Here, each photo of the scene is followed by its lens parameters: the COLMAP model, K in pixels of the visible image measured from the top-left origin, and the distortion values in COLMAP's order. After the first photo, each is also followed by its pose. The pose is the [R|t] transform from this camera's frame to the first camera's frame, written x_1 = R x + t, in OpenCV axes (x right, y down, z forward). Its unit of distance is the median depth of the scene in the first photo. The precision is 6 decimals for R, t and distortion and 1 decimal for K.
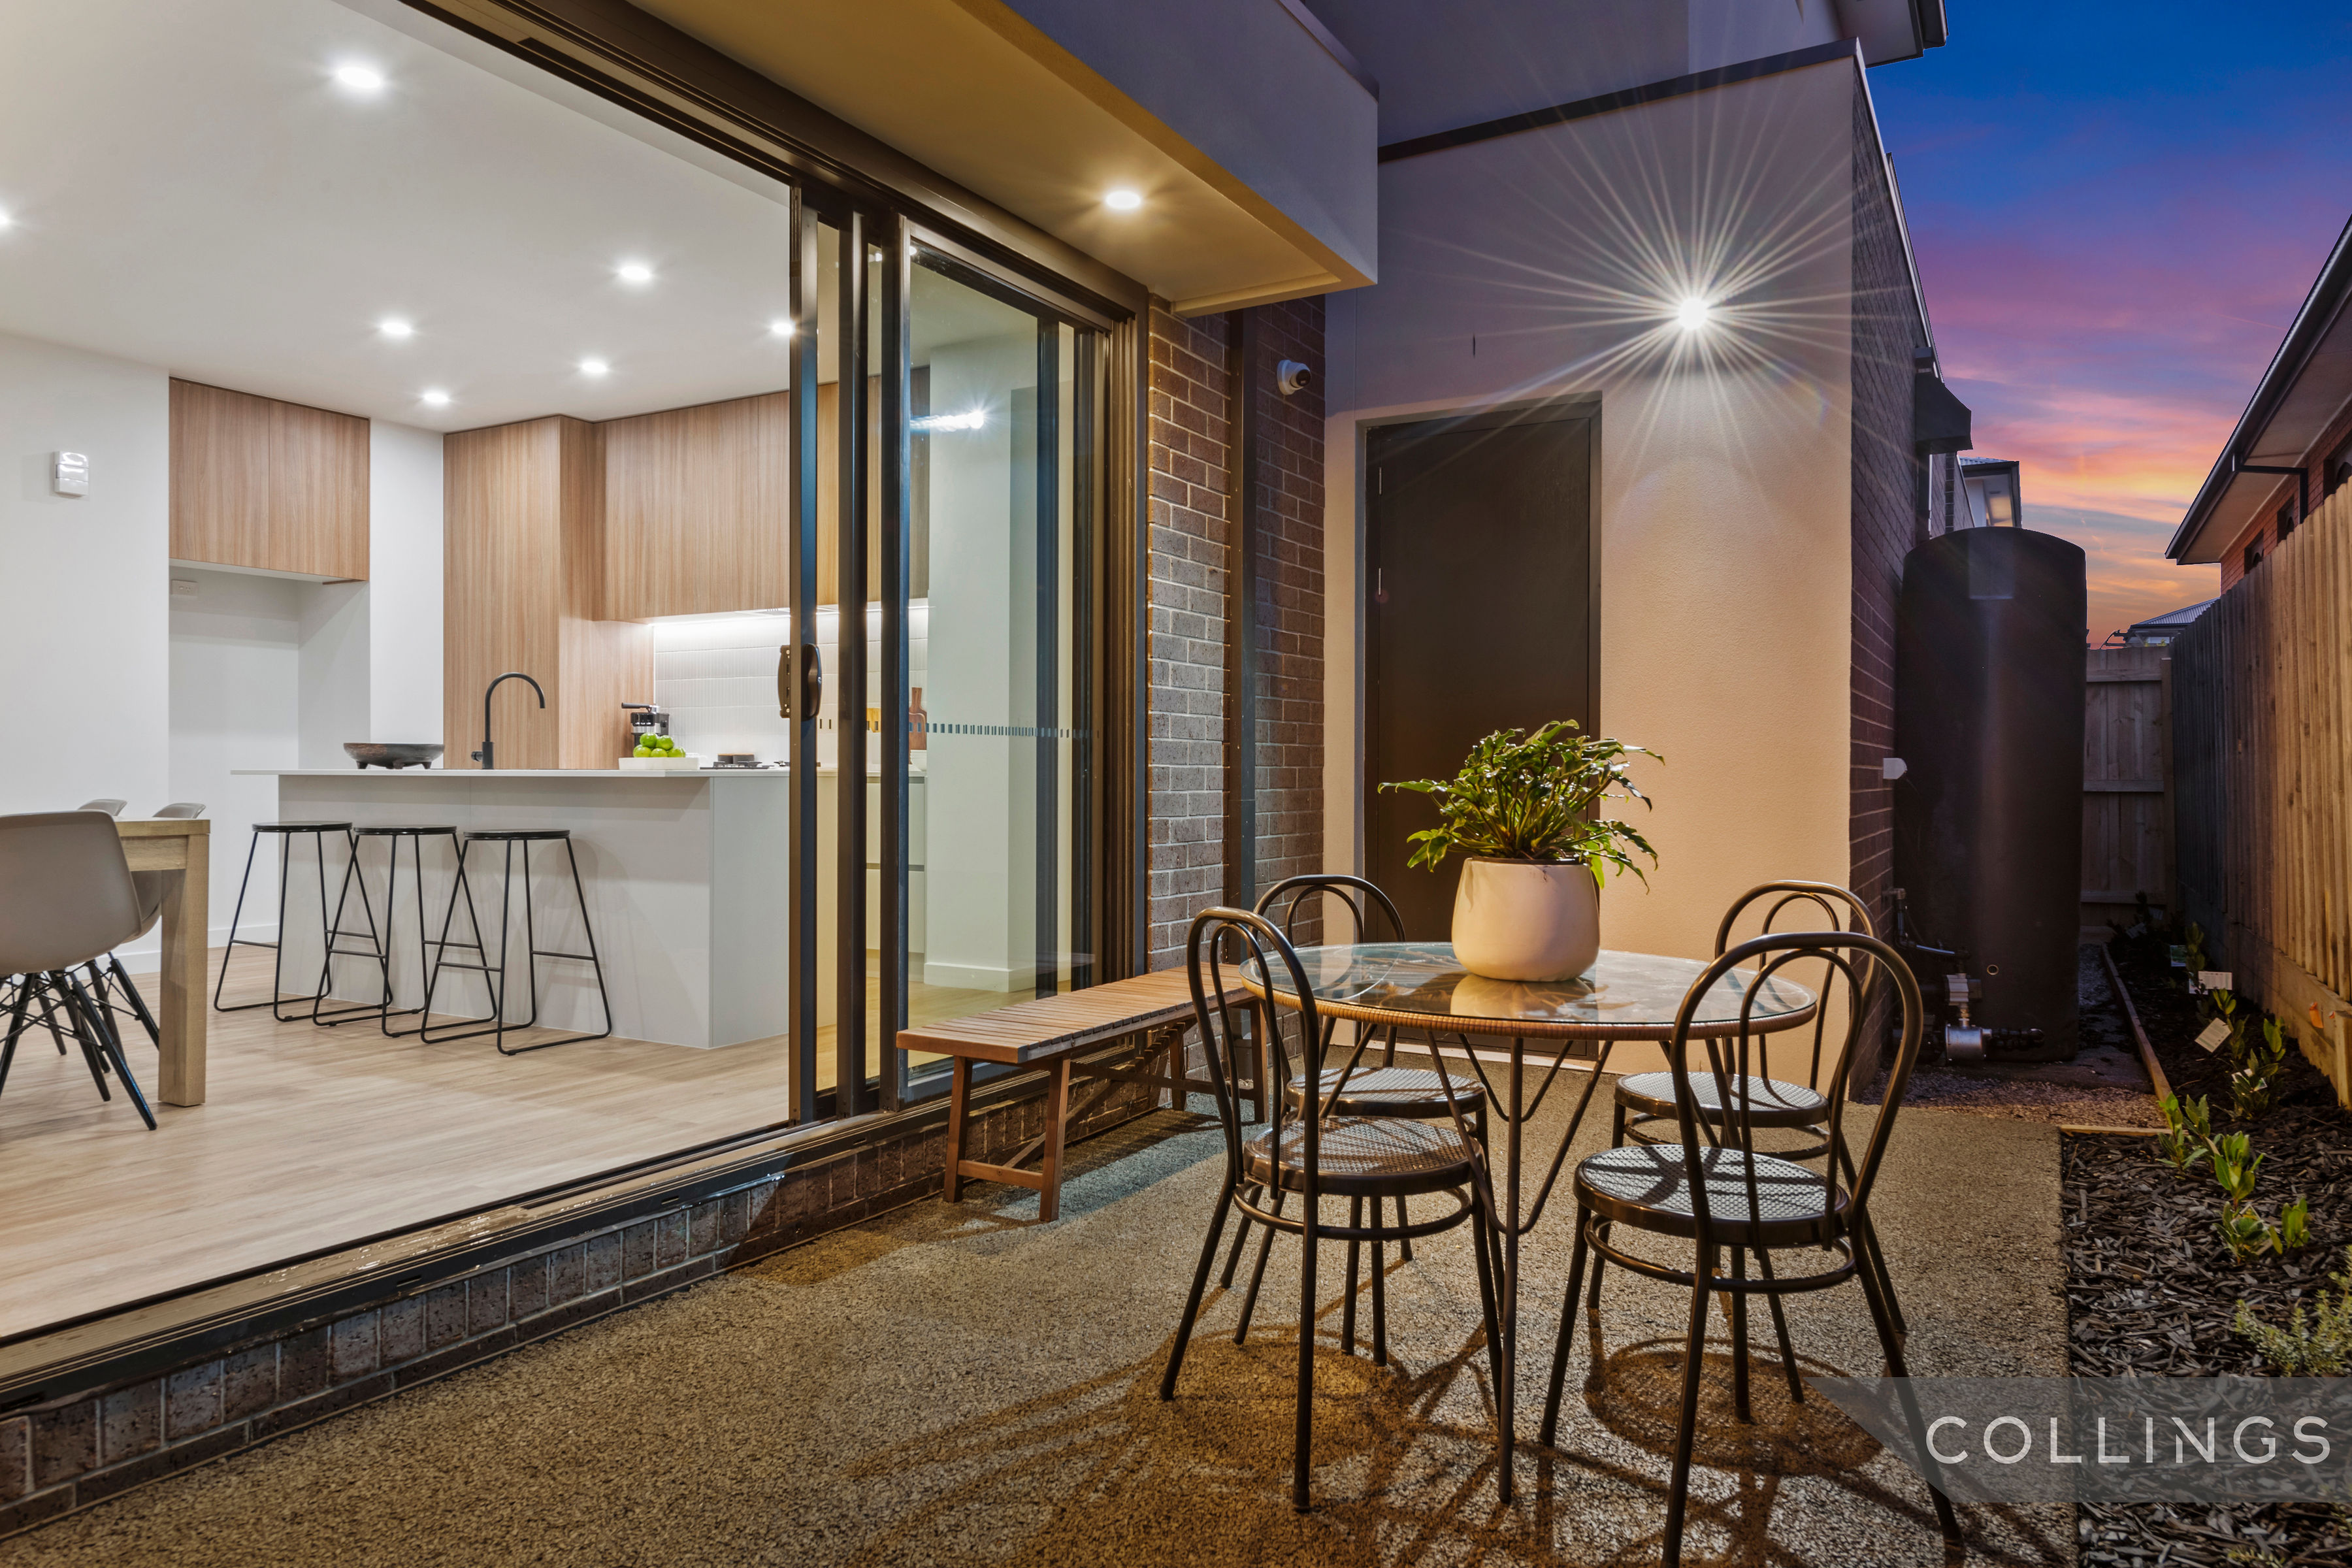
lens RADIAL K [[1500.8, 0, 1177.4], [0, 1500.8, 780.8], [0, 0, 1]] dist [0.032314, 0.001338]
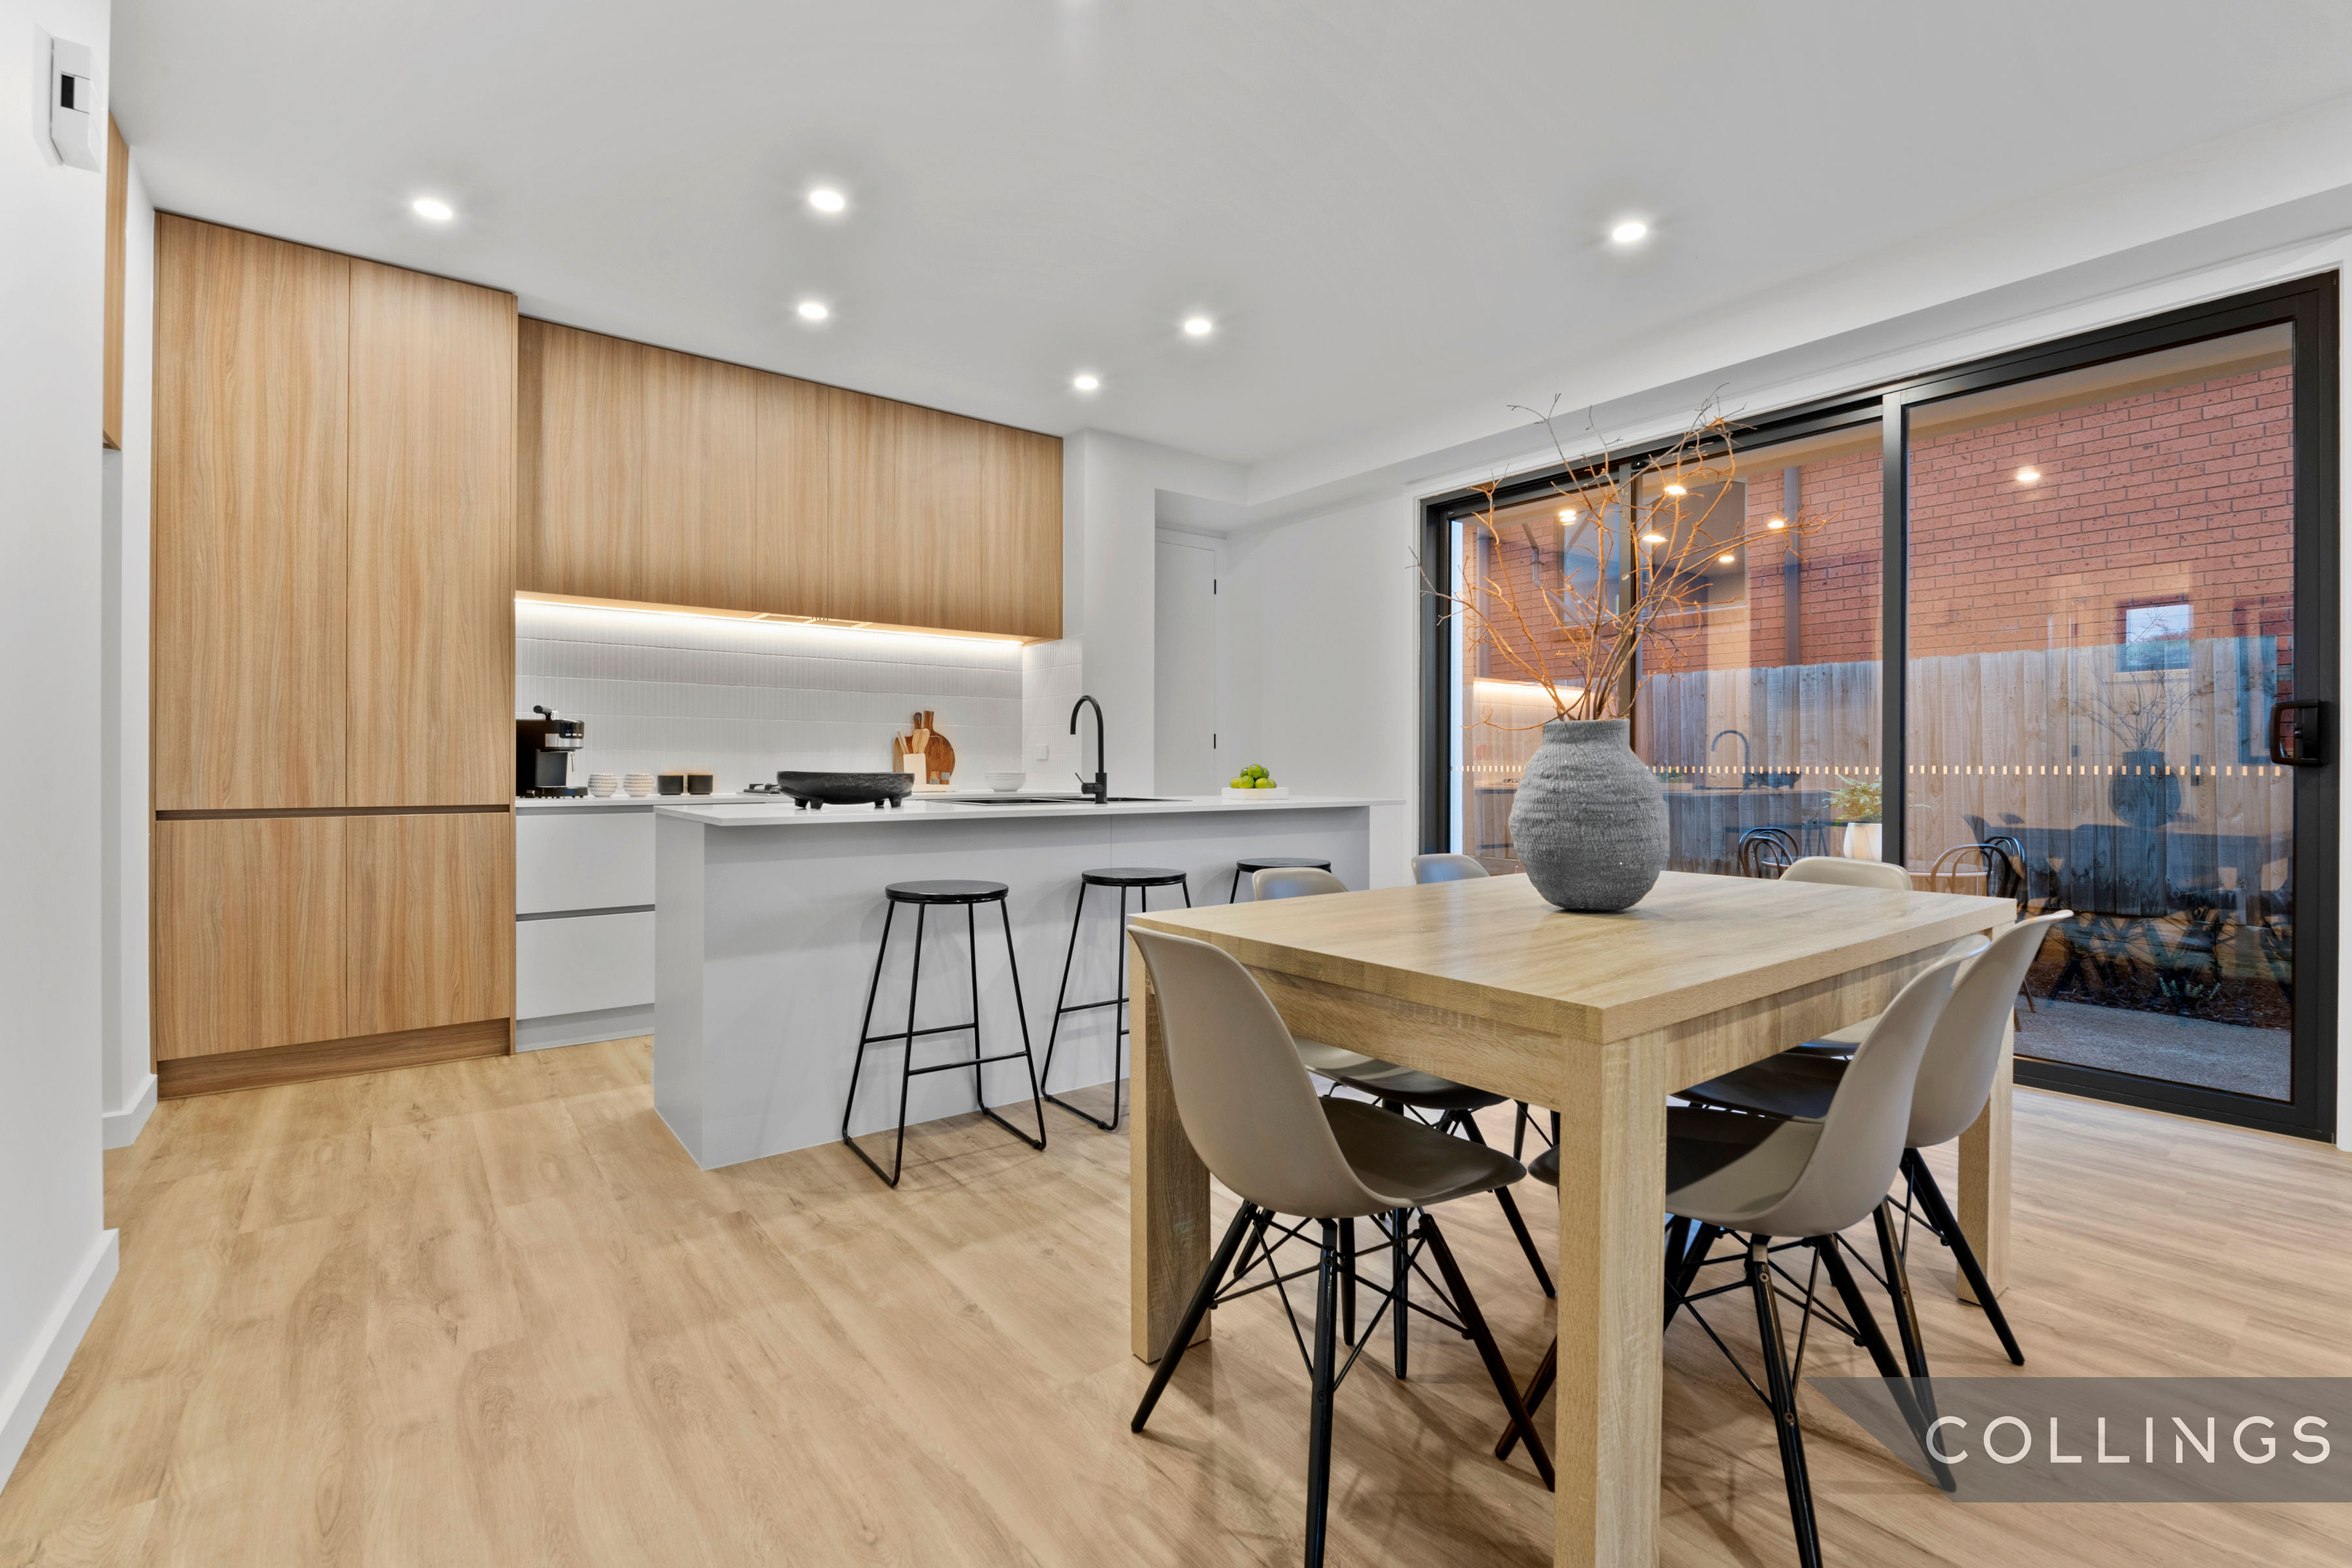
lens RADIAL K [[1036.5, 0, 1177.7], [0, 1036.5, 777.0], [0, 0, 1]] dist [-0.013820, -0.000109]
pose [[0.385329, -0.008743, 0.922738, -0.724539], [0.003214, 0.999962, 0.008133, -0.020485], [-0.922774, -0.000168, 0.385343, 0.528056]]
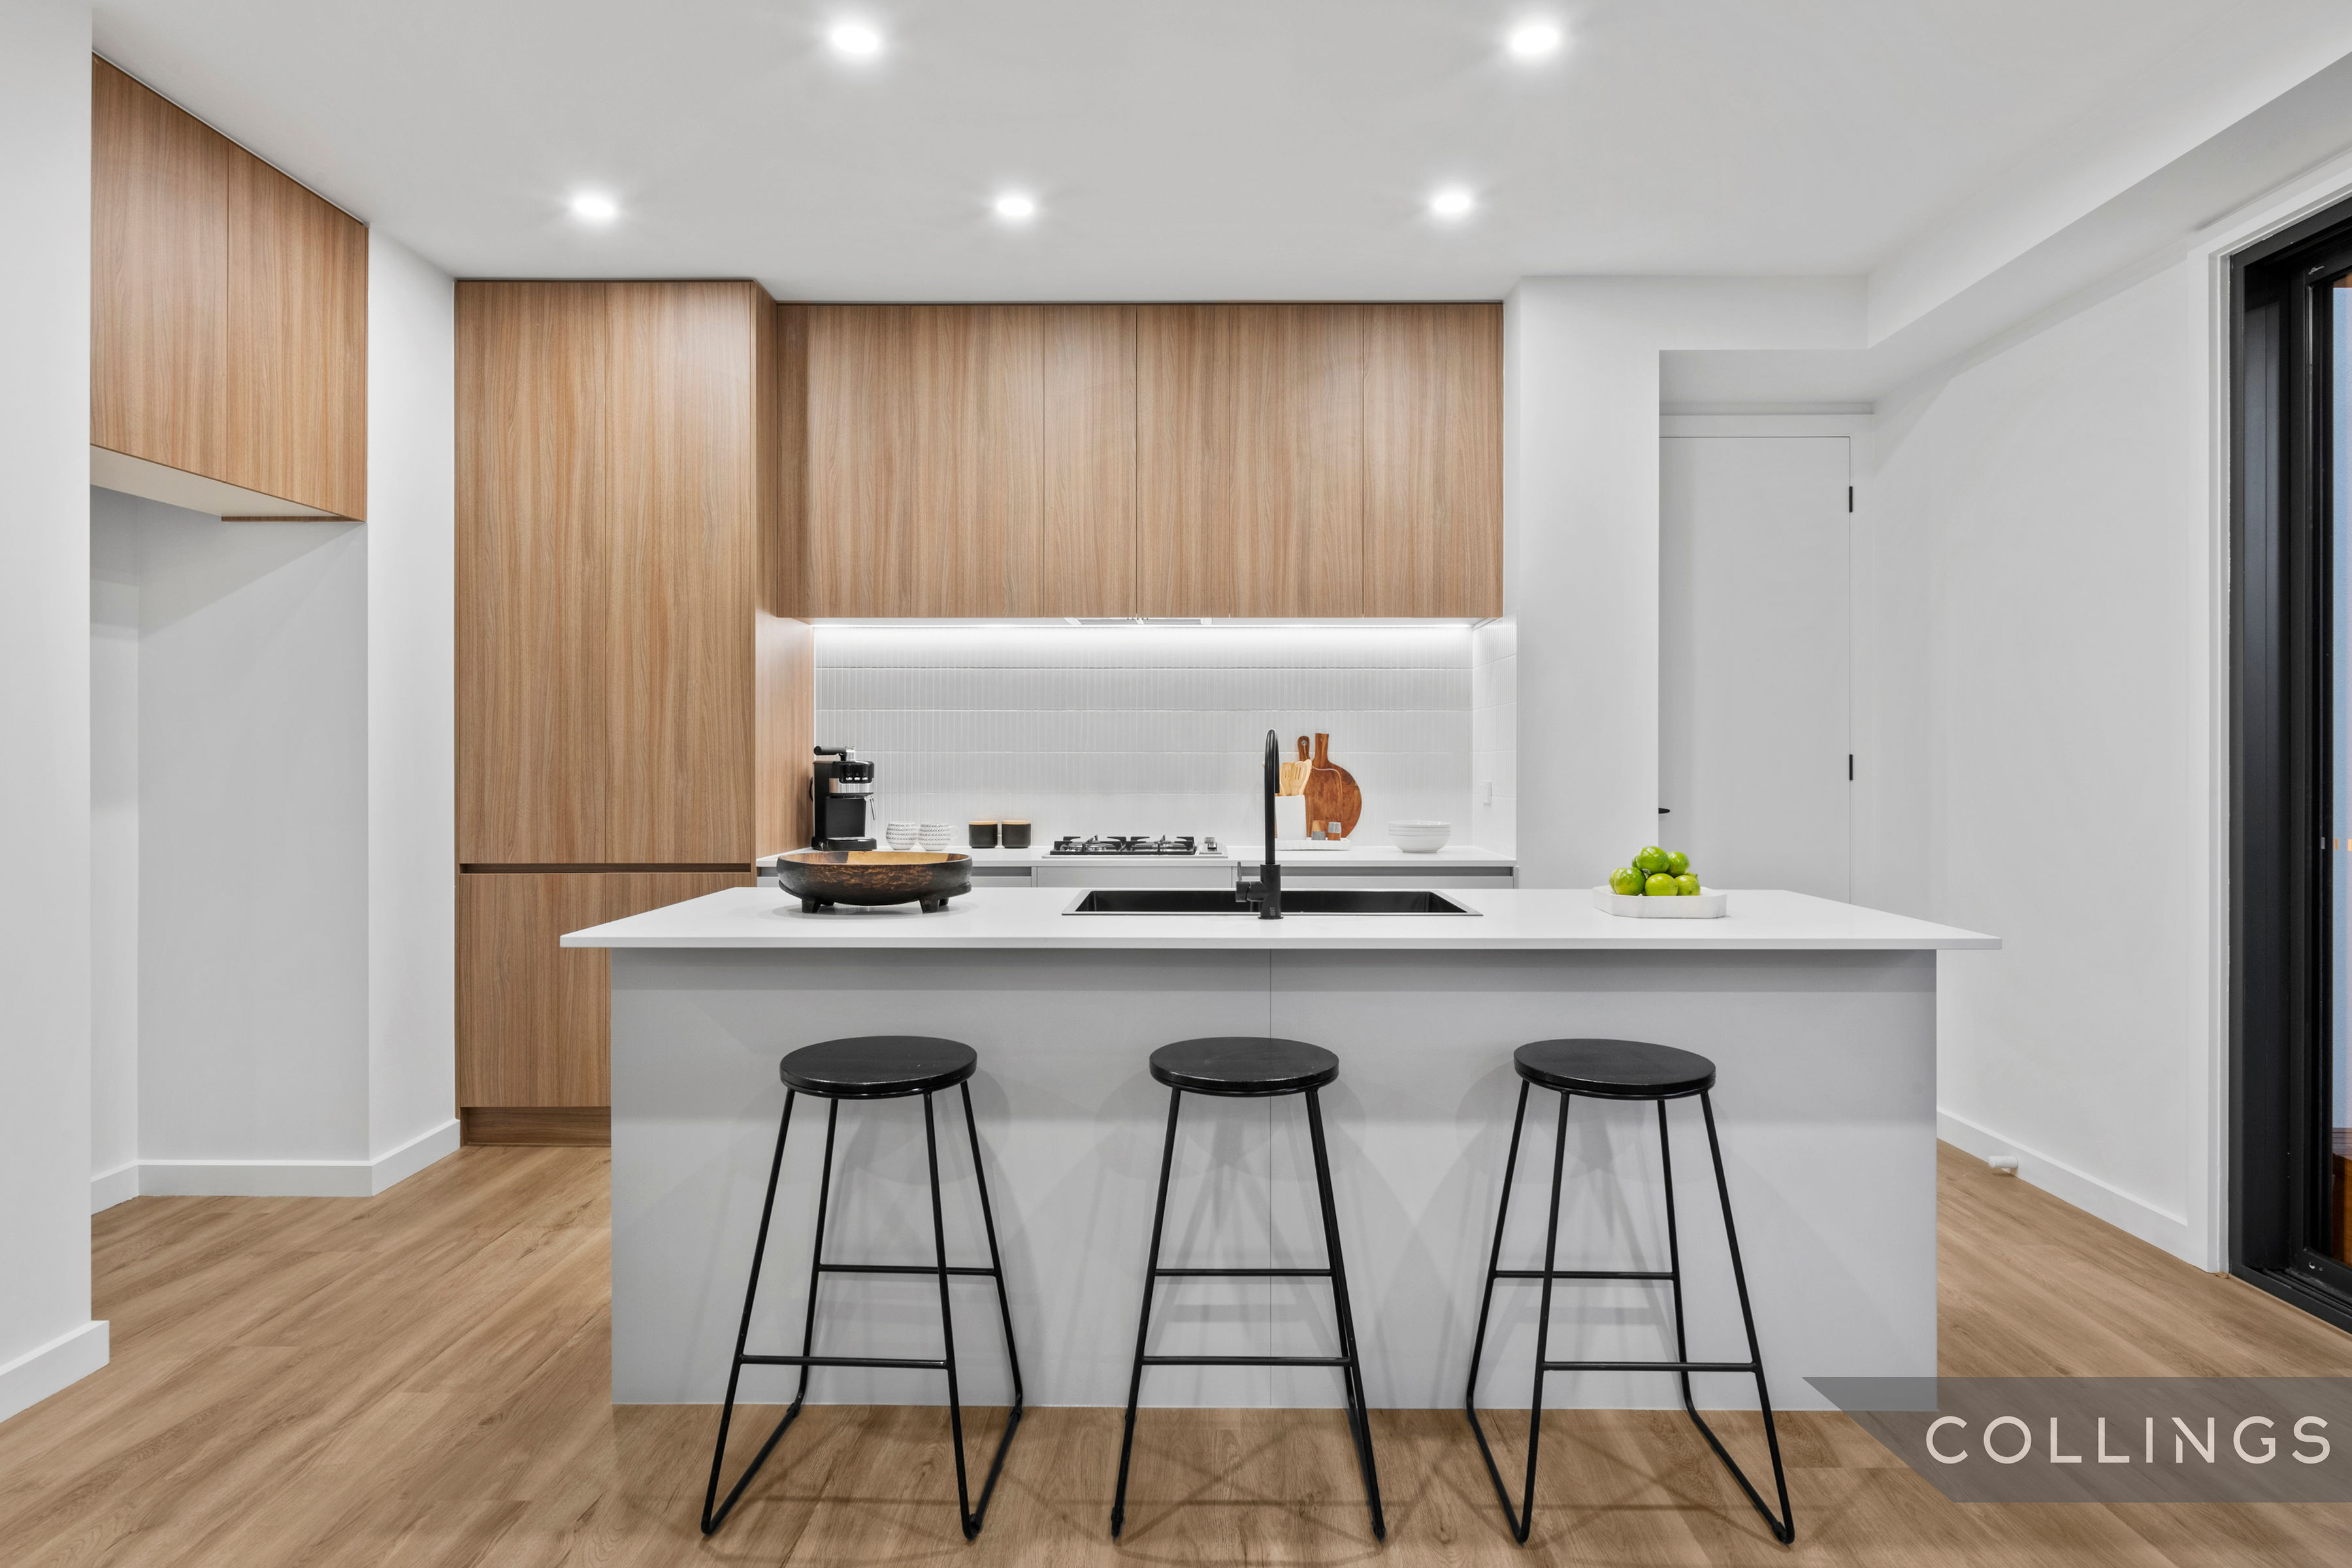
lens RADIAL K [[1244.5, 0, 1179.9], [0, 1244.5, 767.7], [0, 0, 1]] dist [0.000050, -0.000212]
pose [[0.874249, -0.002129, 0.485474, -0.498638], [0.003080, 0.999995, -0.001161, -0.042557], [-0.485469, 0.002510, 0.874251, 0.471068]]
